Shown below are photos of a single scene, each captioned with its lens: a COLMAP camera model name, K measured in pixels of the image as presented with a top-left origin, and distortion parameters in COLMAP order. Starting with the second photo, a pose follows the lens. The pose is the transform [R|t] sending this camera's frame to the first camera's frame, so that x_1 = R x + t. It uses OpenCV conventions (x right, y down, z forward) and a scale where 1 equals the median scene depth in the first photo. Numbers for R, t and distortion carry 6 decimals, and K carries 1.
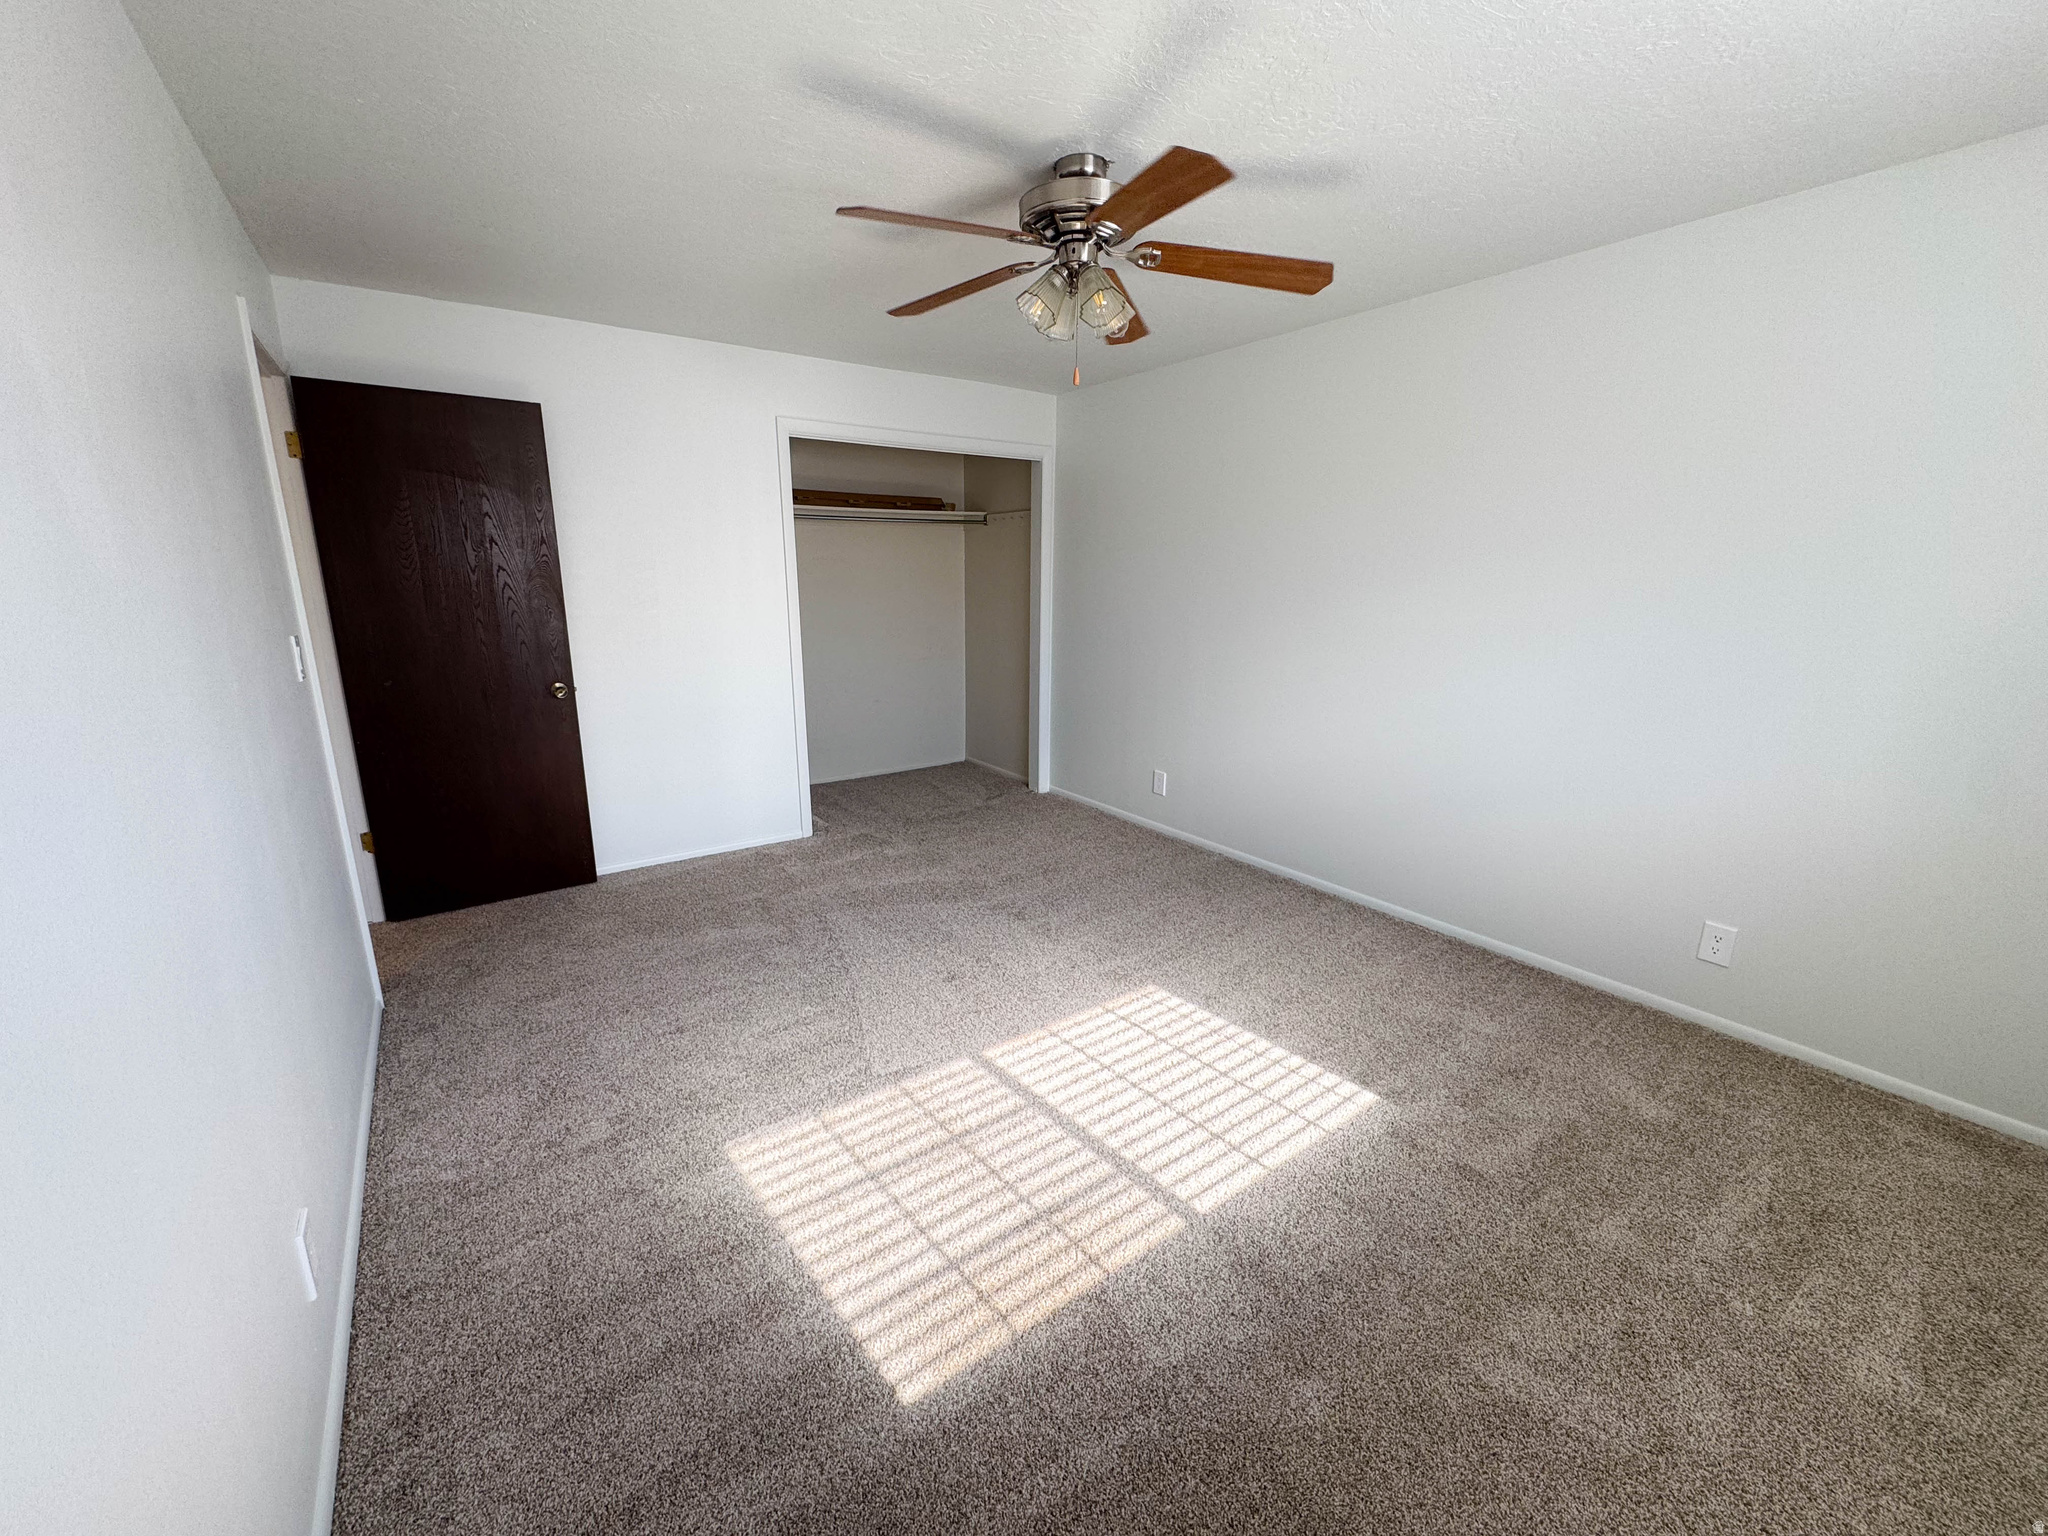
lens RADIAL K [[814.2, 0, 1013.7], [0, 814.2, 768.0], [0, 0, 1]] dist [-0.002614, 0.000506]
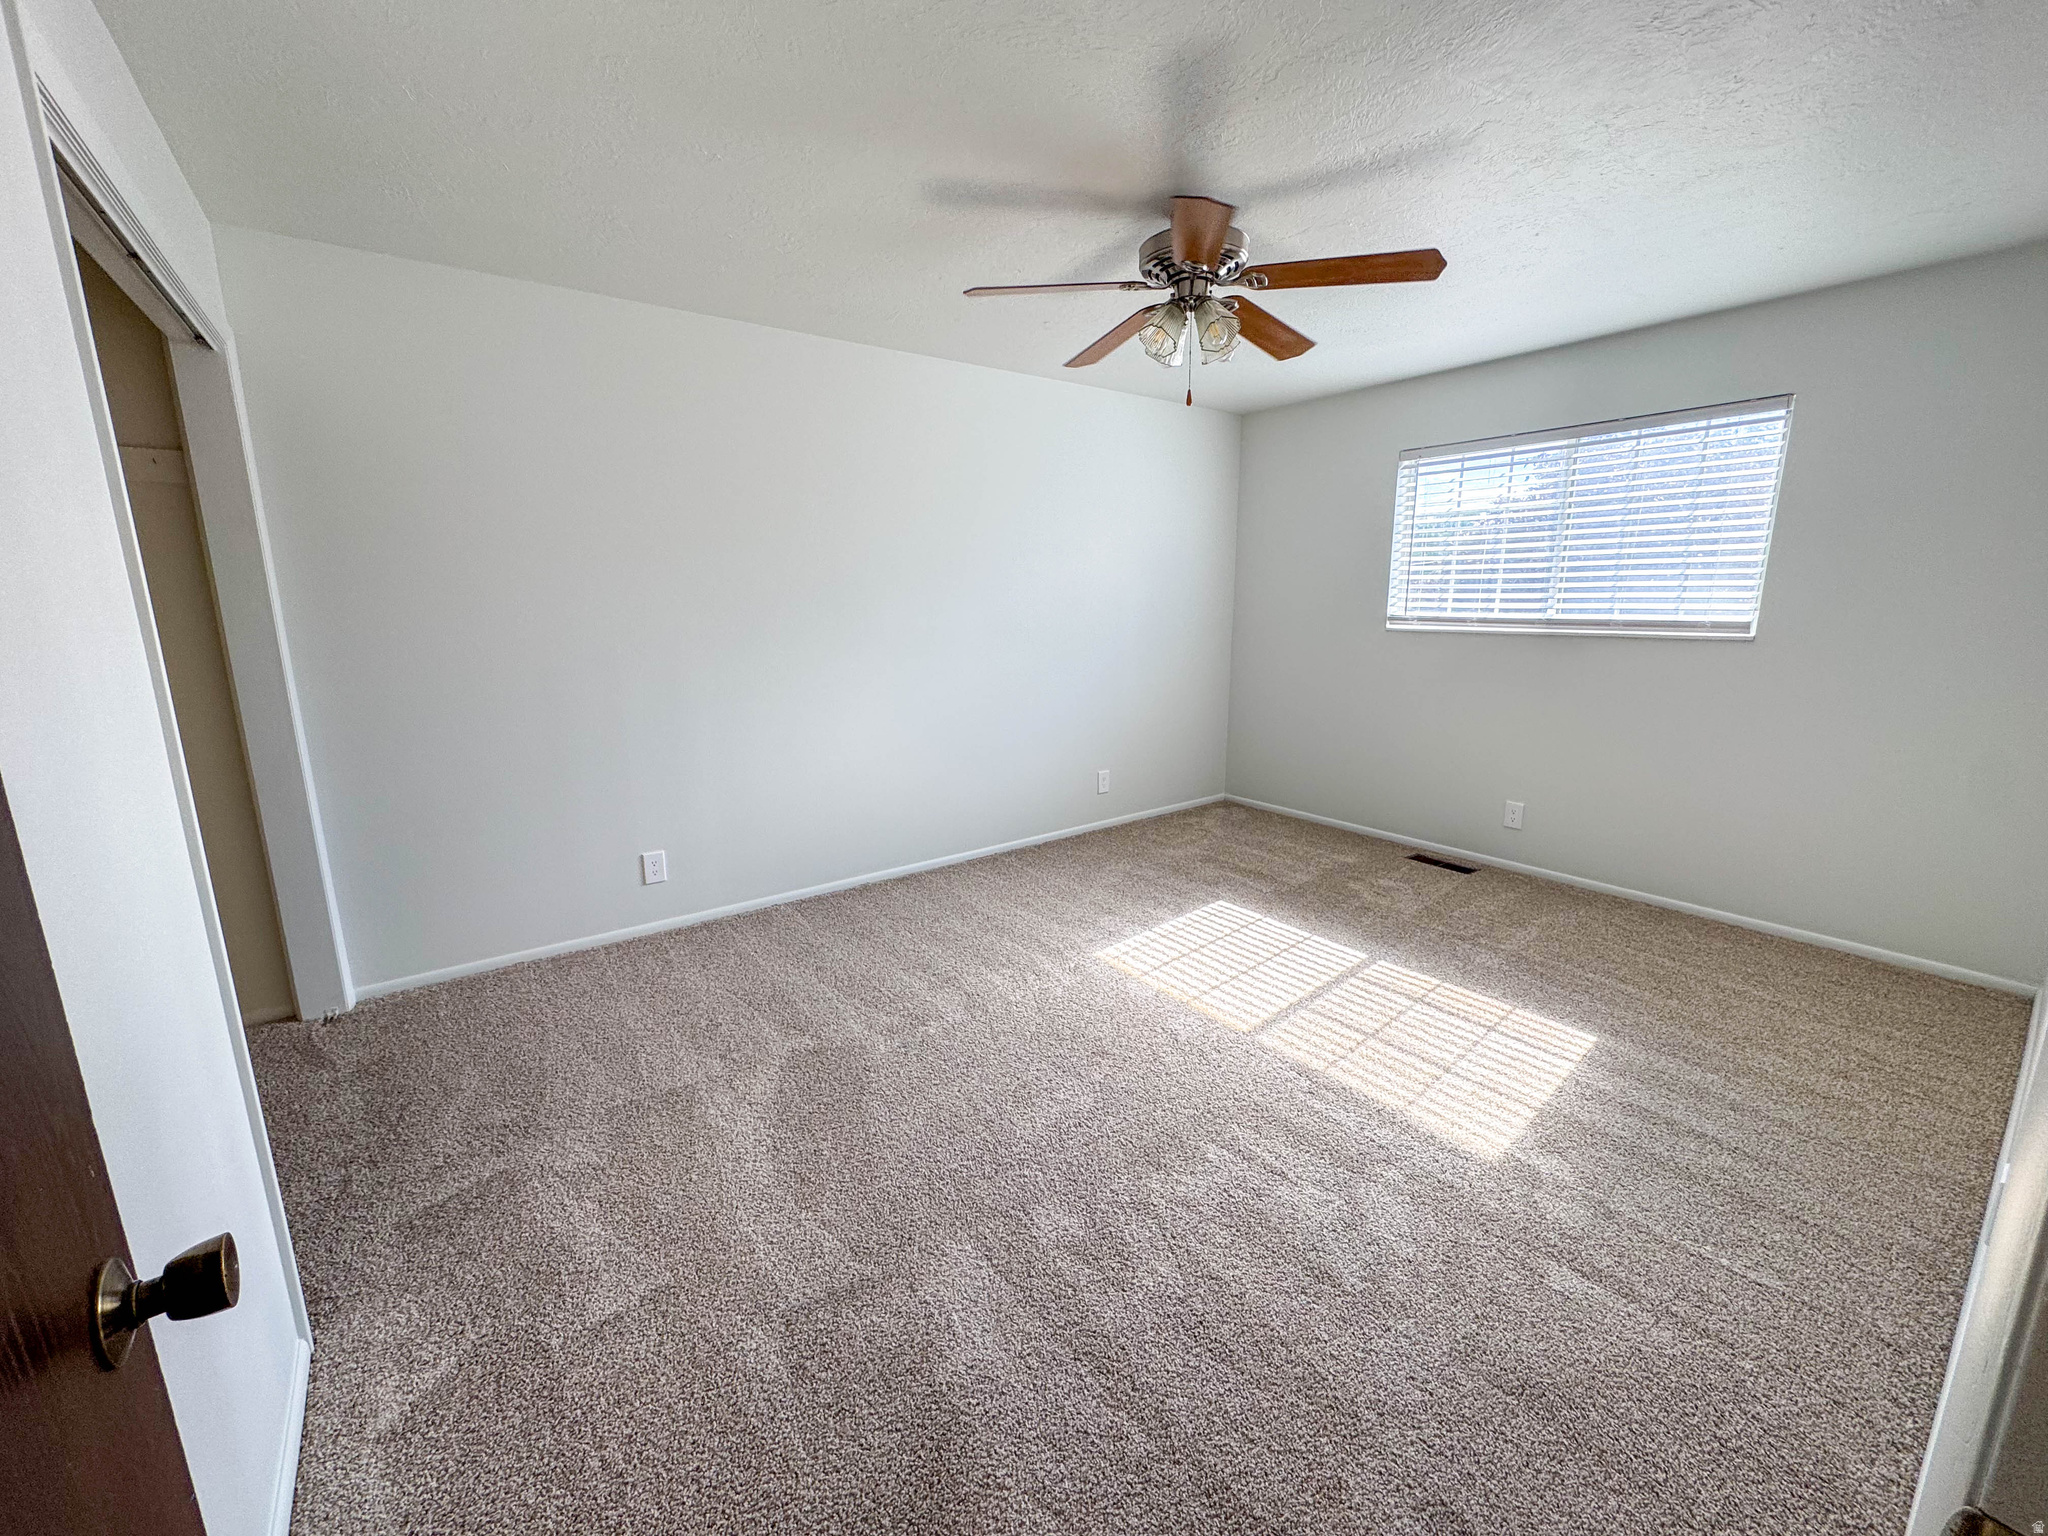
lens RADIAL K [[814.2, 0, 1016.1], [0, 814.2, 762.0], [0, 0, 1]] dist [-0.002614, 0.000506]
pose [[-0.015137, -0.203419, 0.978975, -1.051978], [0.247982, 0.947734, 0.200762, -0.278440], [-0.968646, 0.245807, 0.036098, 1.228712]]
